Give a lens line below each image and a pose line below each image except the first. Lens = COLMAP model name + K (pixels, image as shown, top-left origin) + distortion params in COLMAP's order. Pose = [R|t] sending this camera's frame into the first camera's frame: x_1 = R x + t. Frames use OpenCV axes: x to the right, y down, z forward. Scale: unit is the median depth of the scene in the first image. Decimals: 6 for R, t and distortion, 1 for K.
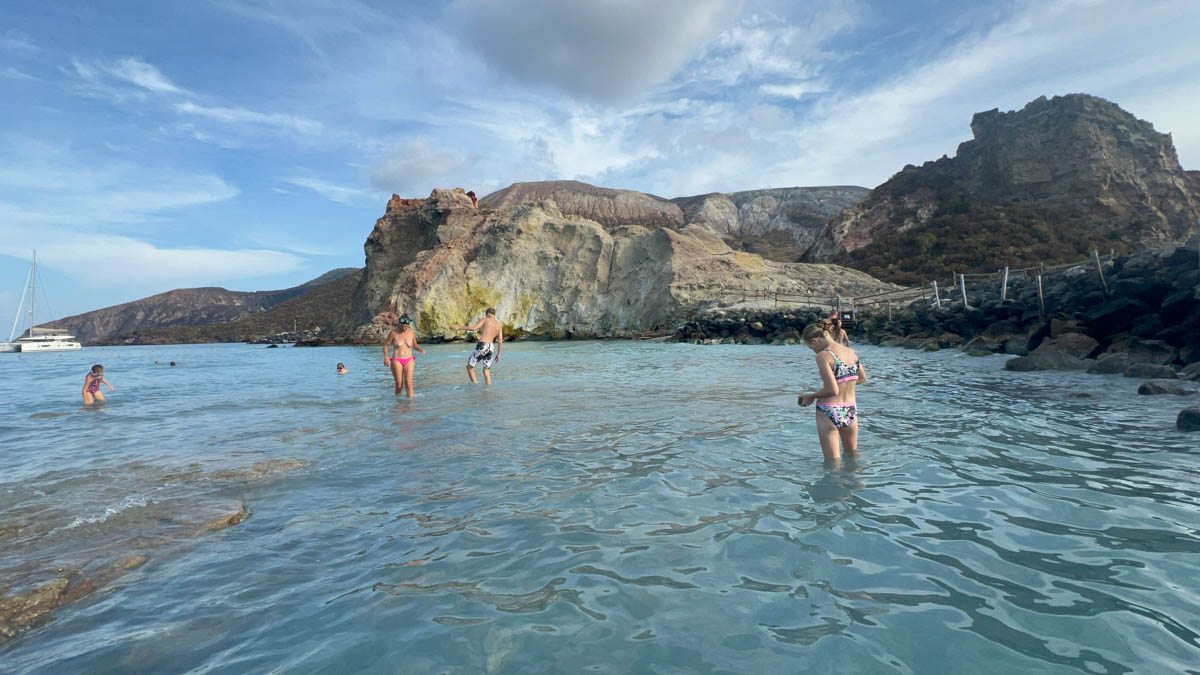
lens RADIAL K [[558.4, 0, 600.0], [0, 558.4, 337.5], [0, 0, 1]] dist [-0.002005, -0.000281]
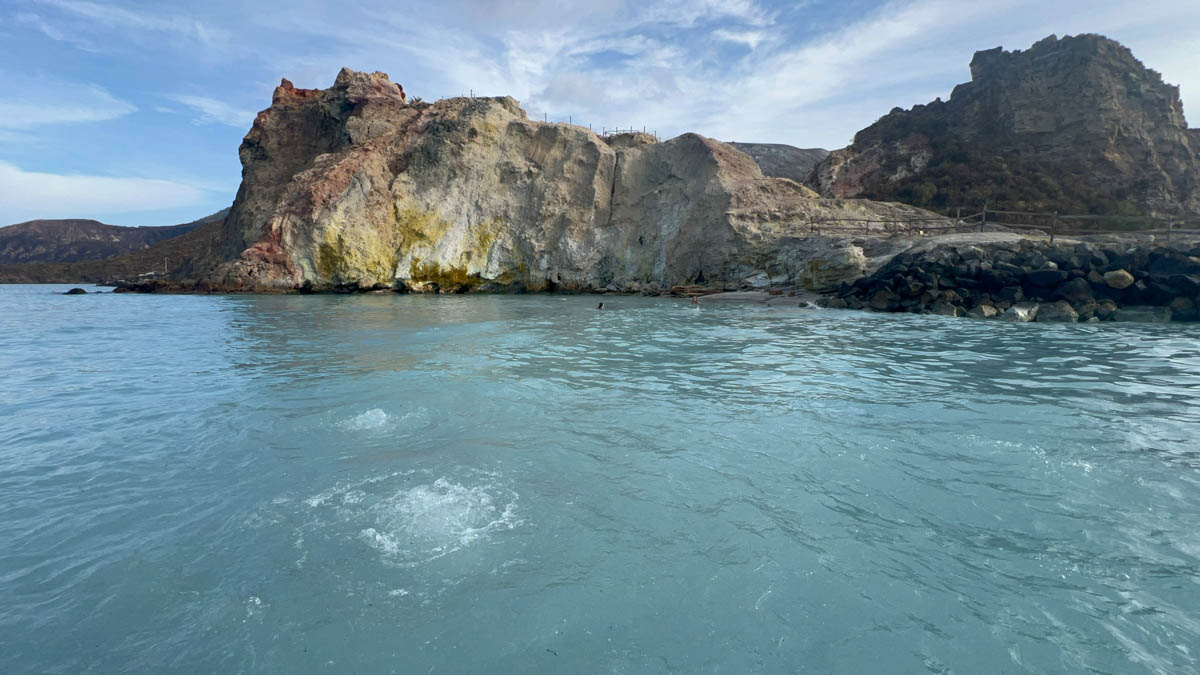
lens RADIAL K [[558.4, 0, 600.0], [0, 558.4, 337.5], [0, 0, 1]] dist [-0.002005, -0.000281]
pose [[0.991165, 0.015808, 0.131690, -0.067097], [-0.026902, 0.996195, 0.082901, -0.000144], [-0.129878, -0.085711, 0.987818, 0.248835]]
